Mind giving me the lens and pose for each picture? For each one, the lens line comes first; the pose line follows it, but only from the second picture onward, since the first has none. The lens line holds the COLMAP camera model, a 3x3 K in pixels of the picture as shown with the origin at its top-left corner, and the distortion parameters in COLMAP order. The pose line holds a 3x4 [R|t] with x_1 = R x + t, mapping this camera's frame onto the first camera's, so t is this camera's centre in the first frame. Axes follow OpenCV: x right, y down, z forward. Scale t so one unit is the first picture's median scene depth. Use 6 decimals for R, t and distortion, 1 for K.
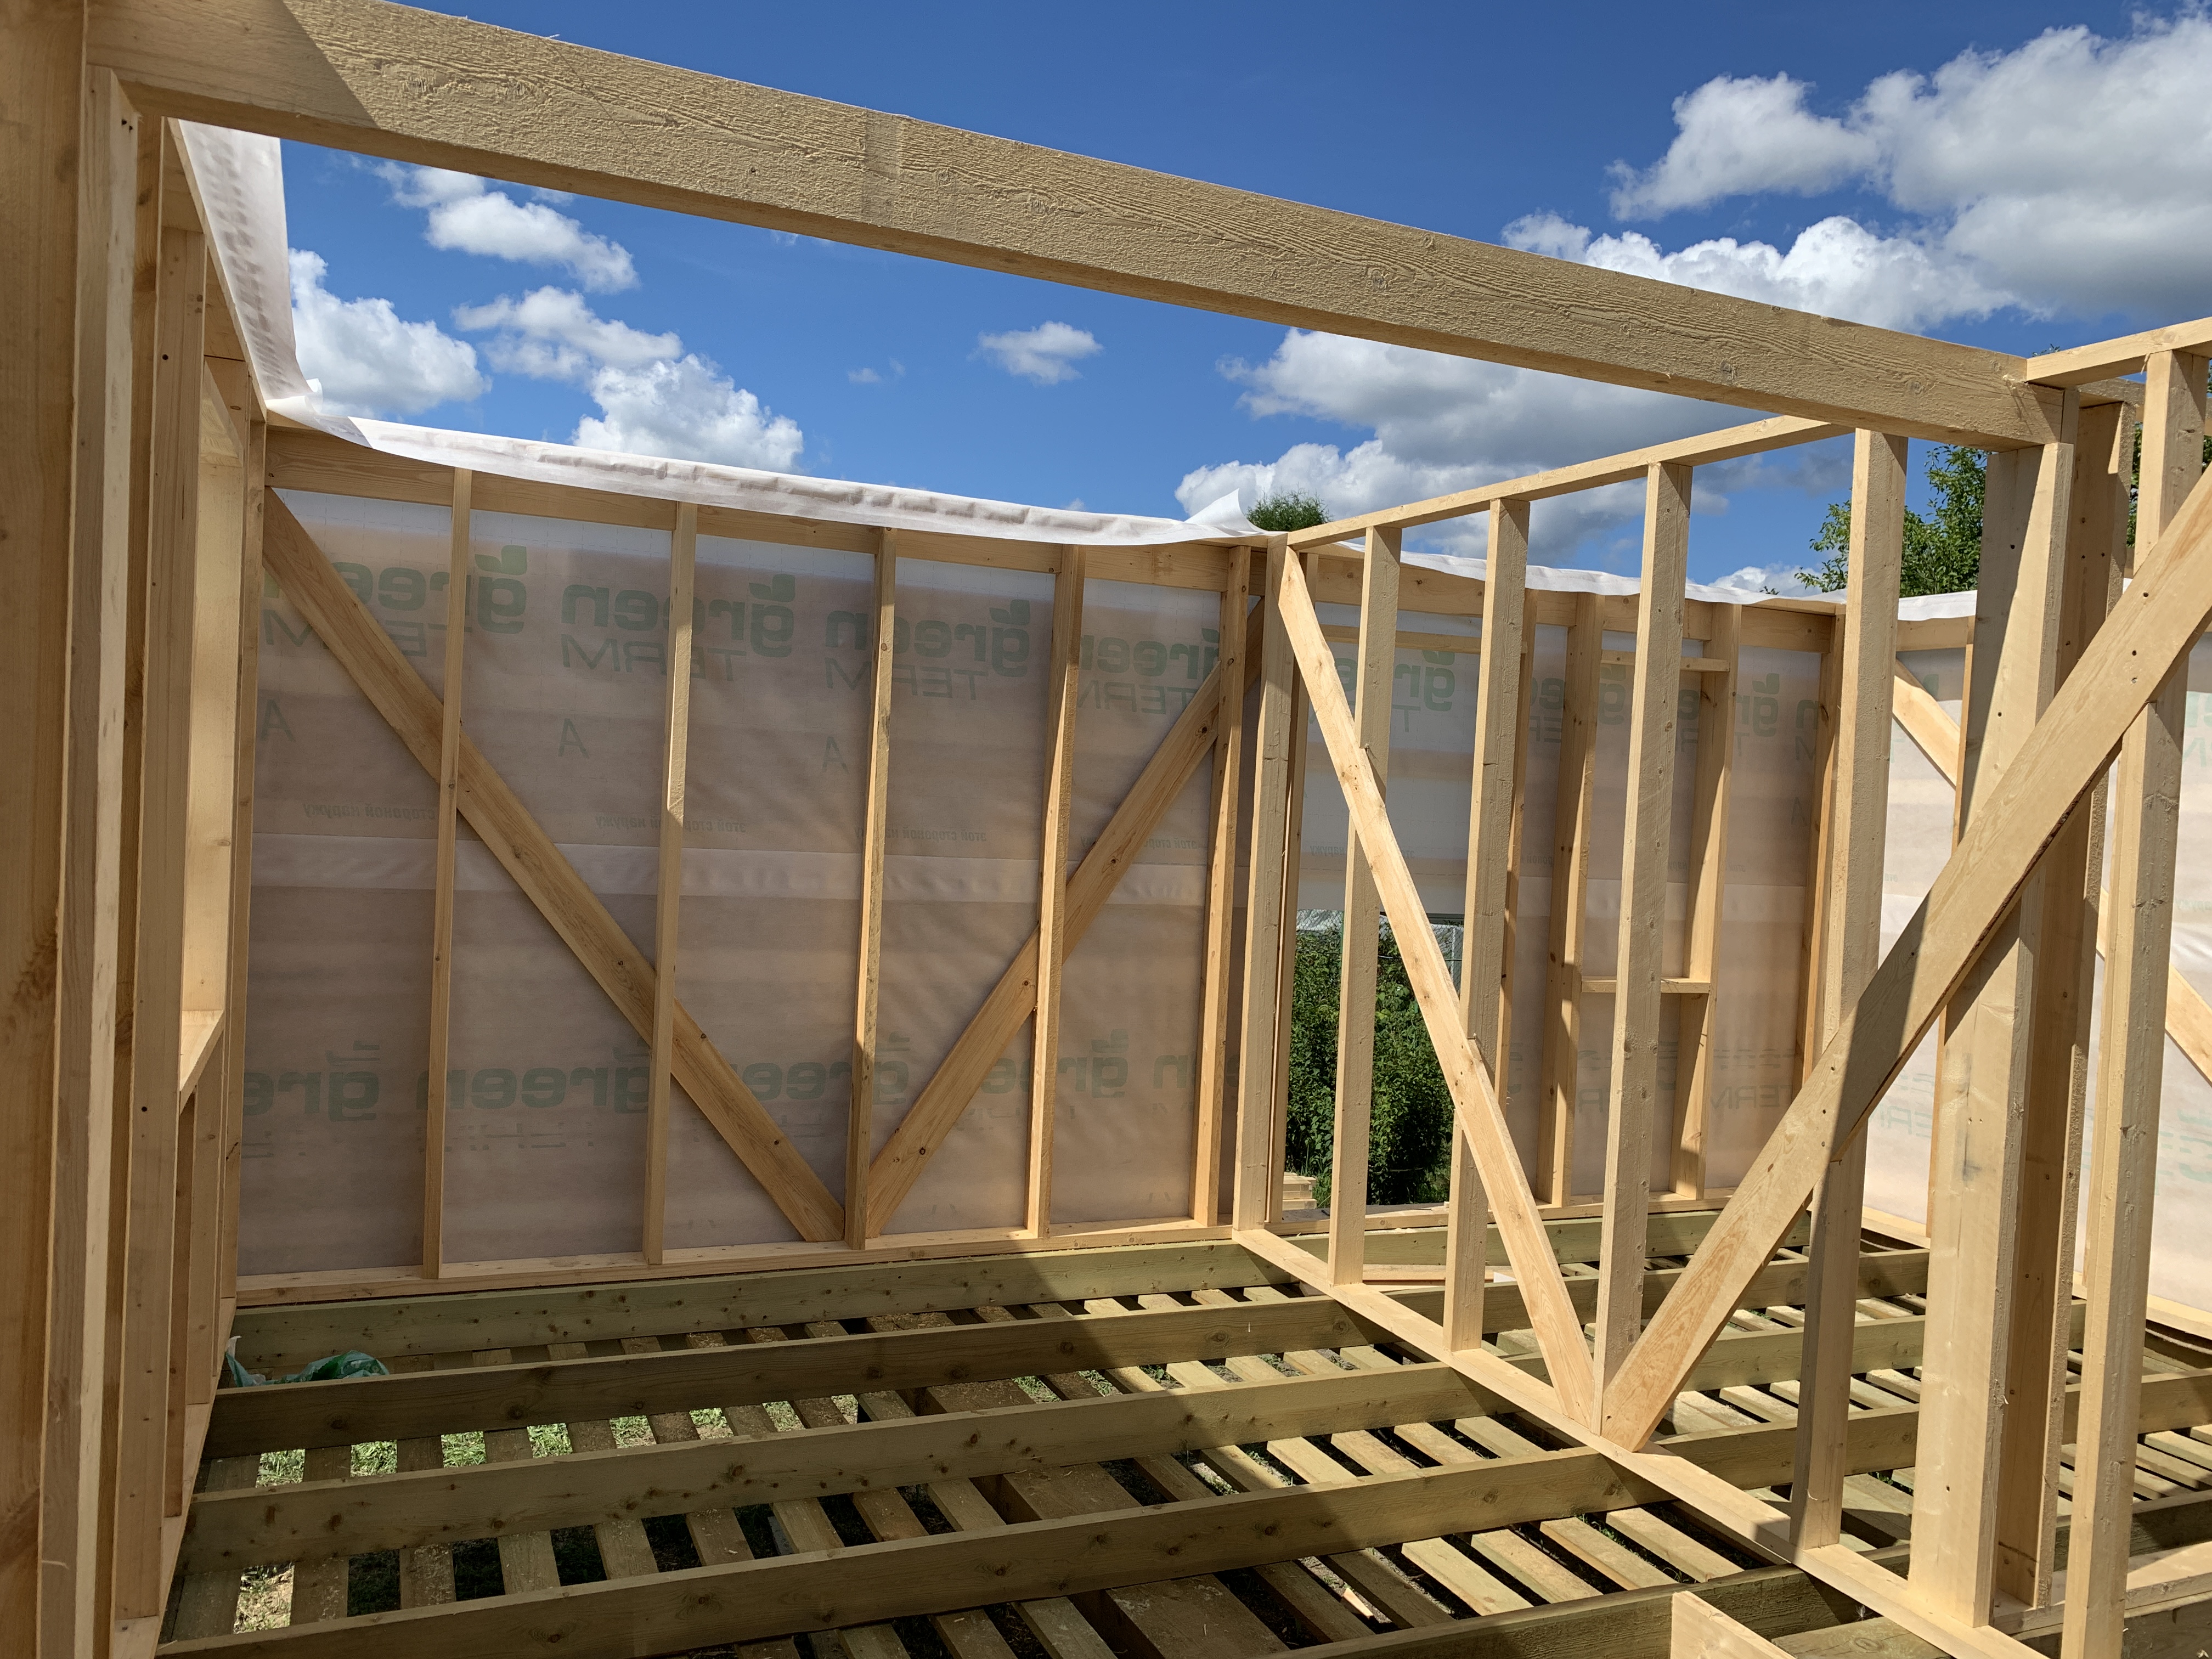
lens RADIAL K [[1712.8, 0, 1106.0], [0, 1712.8, 829.5], [0, 0, 1]] dist [0.033982, -0.018498]
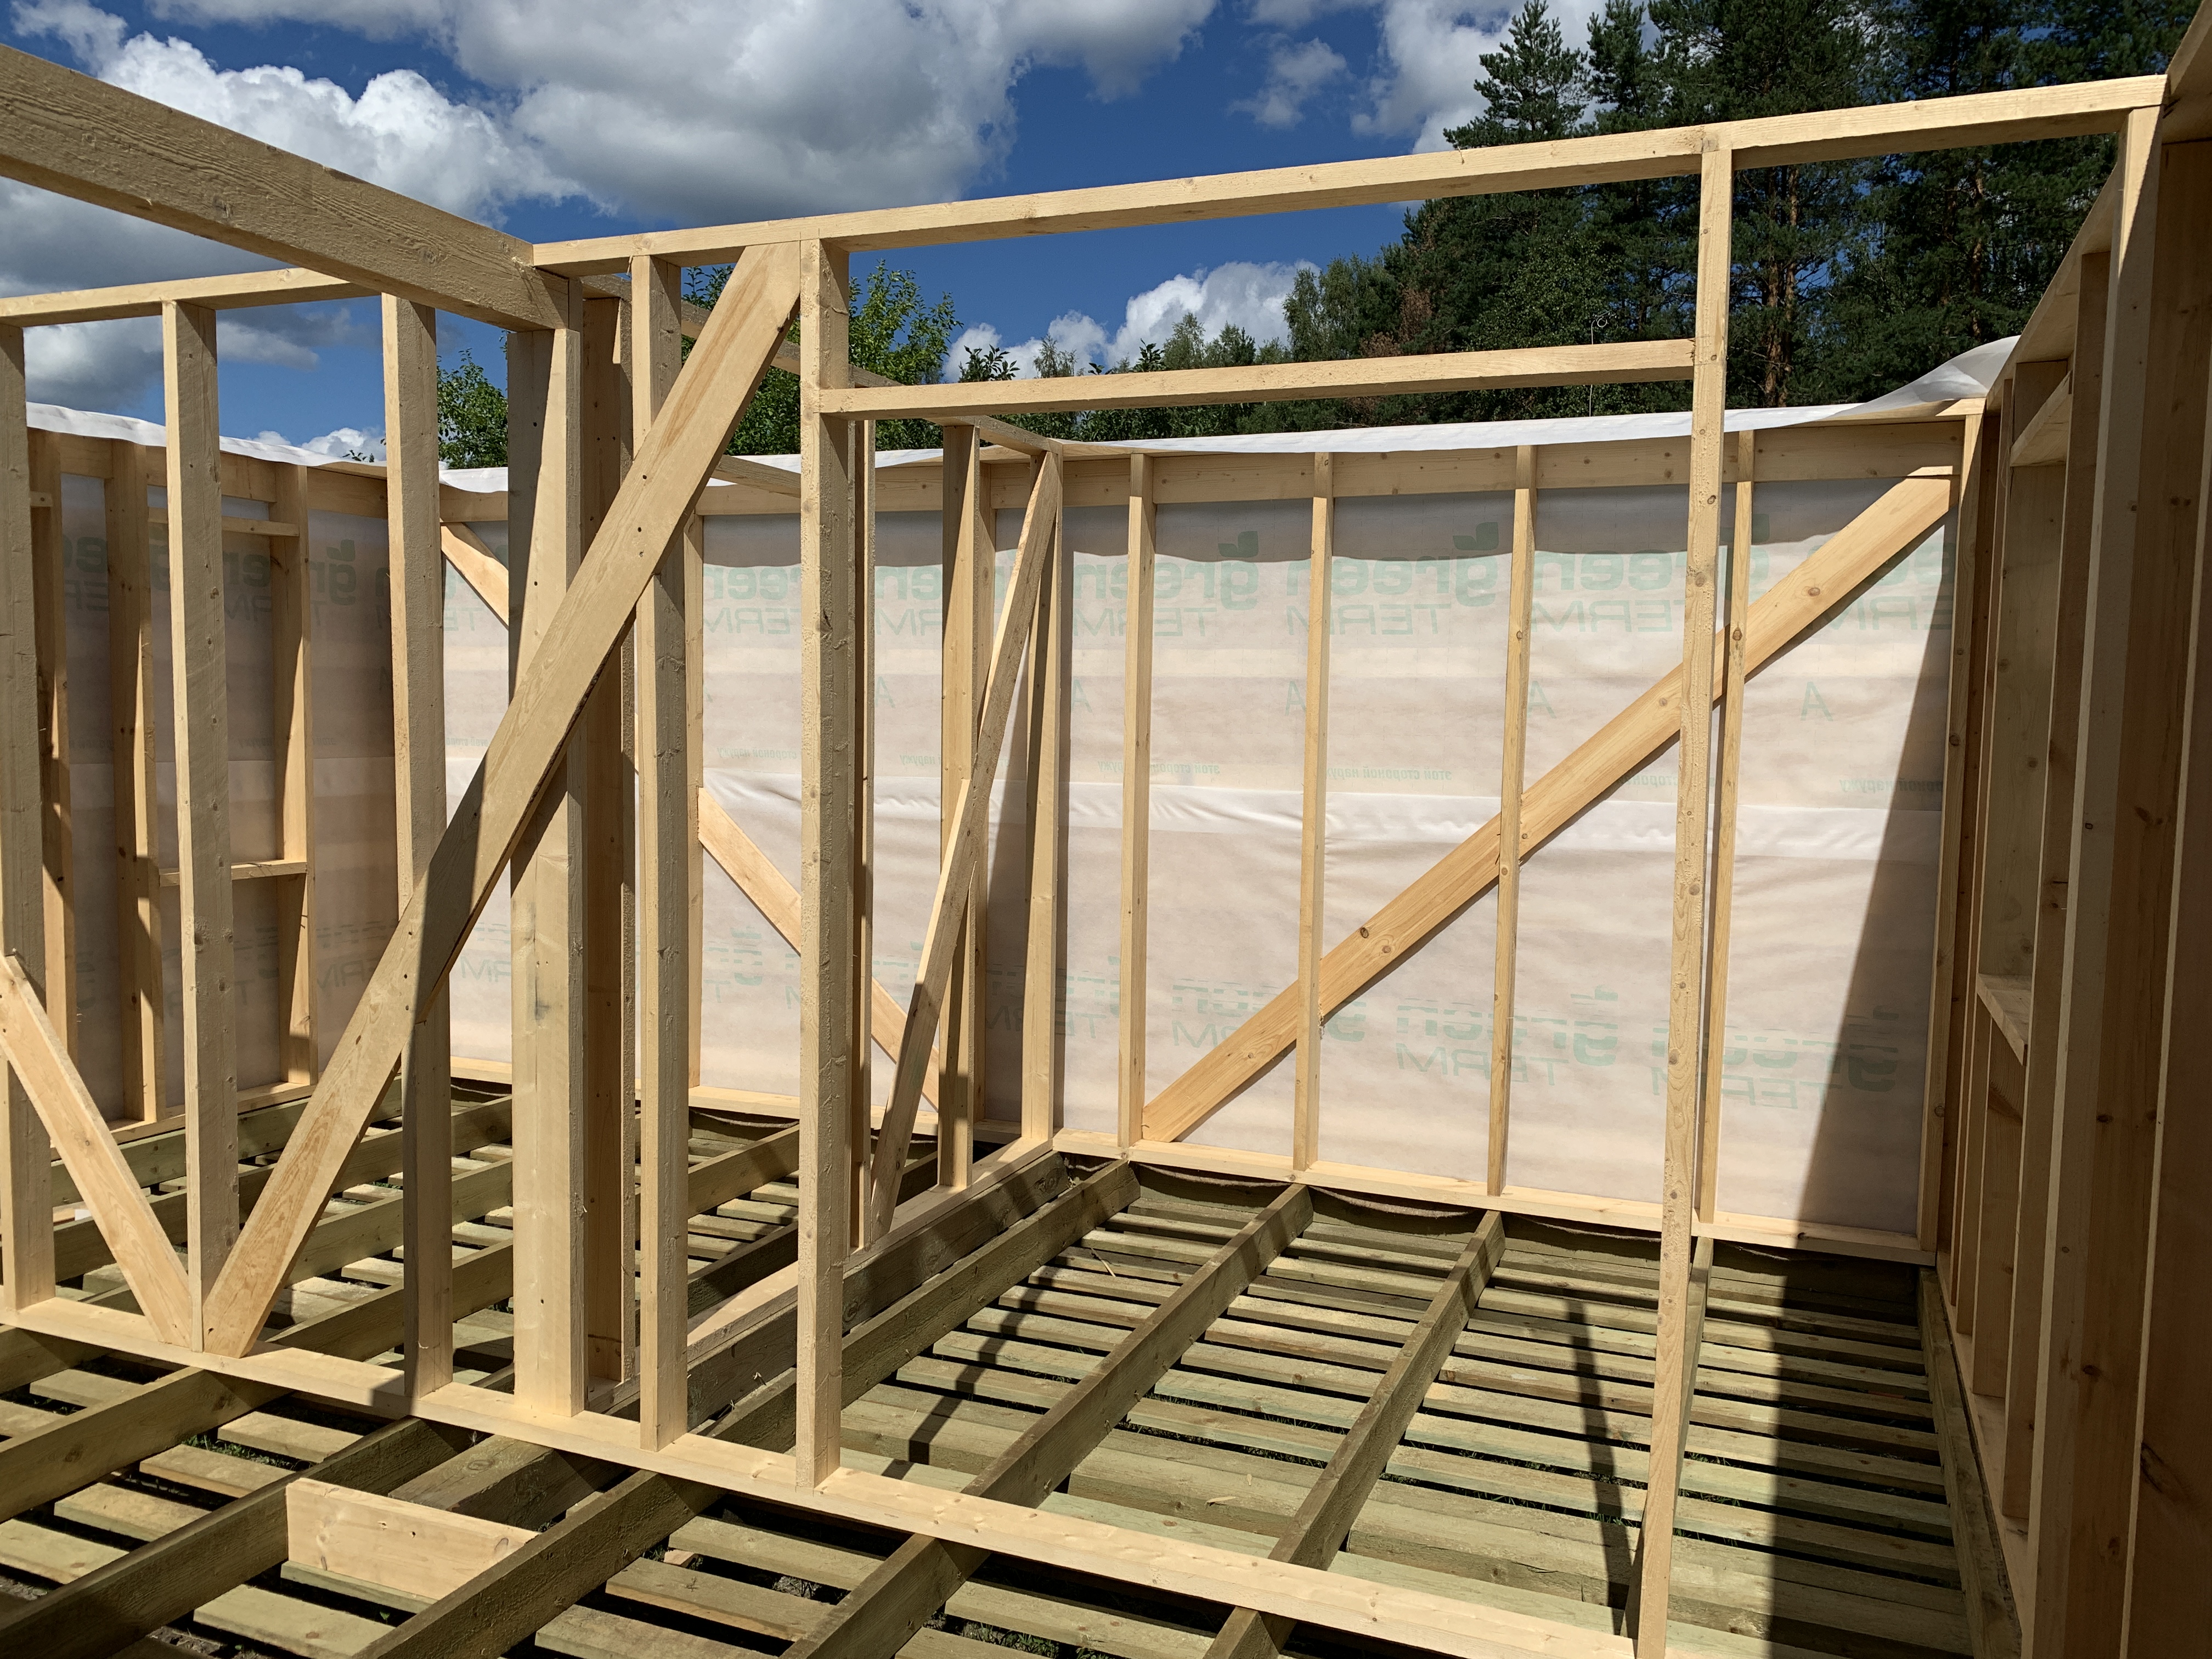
lens RADIAL K [[1712.8, 0, 1106.0], [0, 1712.8, 829.5], [0, 0, 1]] dist [0.033982, -0.018498]
pose [[0.725168, -0.089563, 0.682723, 0.025312], [0.038076, 0.995204, 0.090112, 0.001509], [-0.687519, -0.039351, 0.725100, -0.013482]]
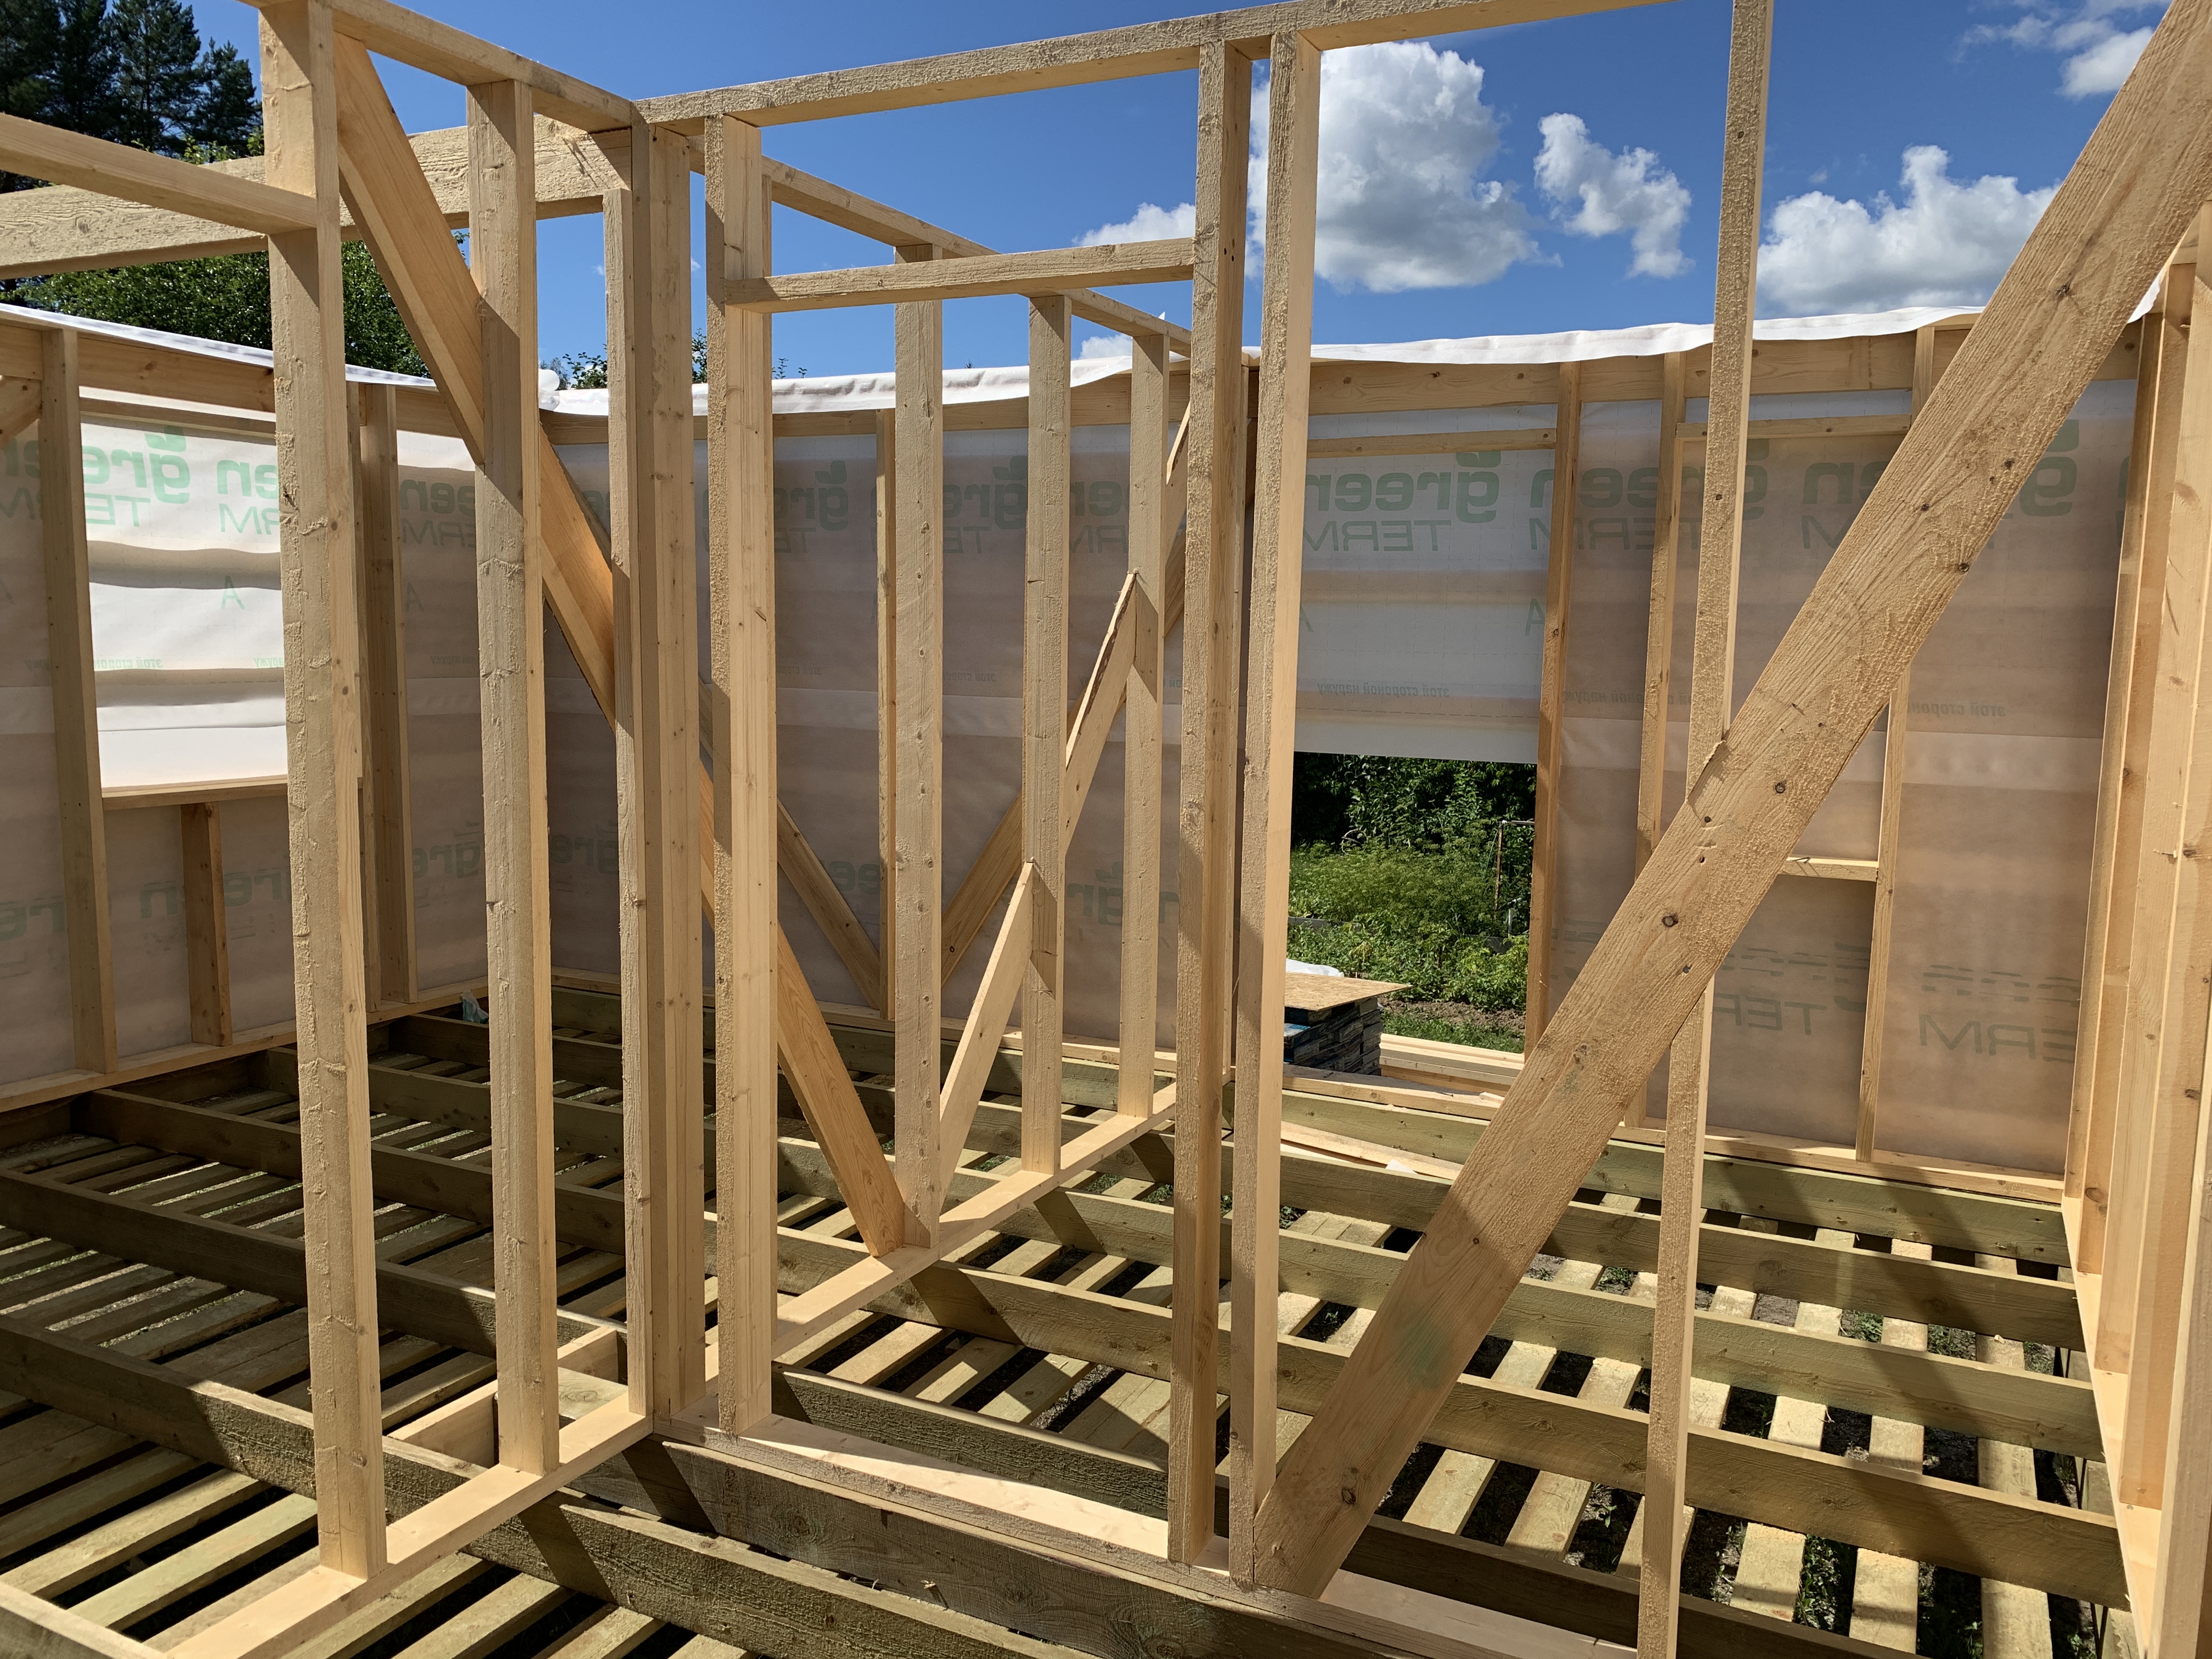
lens RADIAL K [[1657.1, 0, 1097.3], [0, 1657.1, 827.6], [0, 0, 1]] dist [0.044708, -0.045529]
pose [[0.643705, 0.048726, -0.763721, 2.456110], [-0.002211, 0.998085, 0.061815, 0.109039], [0.765270, -0.038102, 0.642581, 1.094049]]
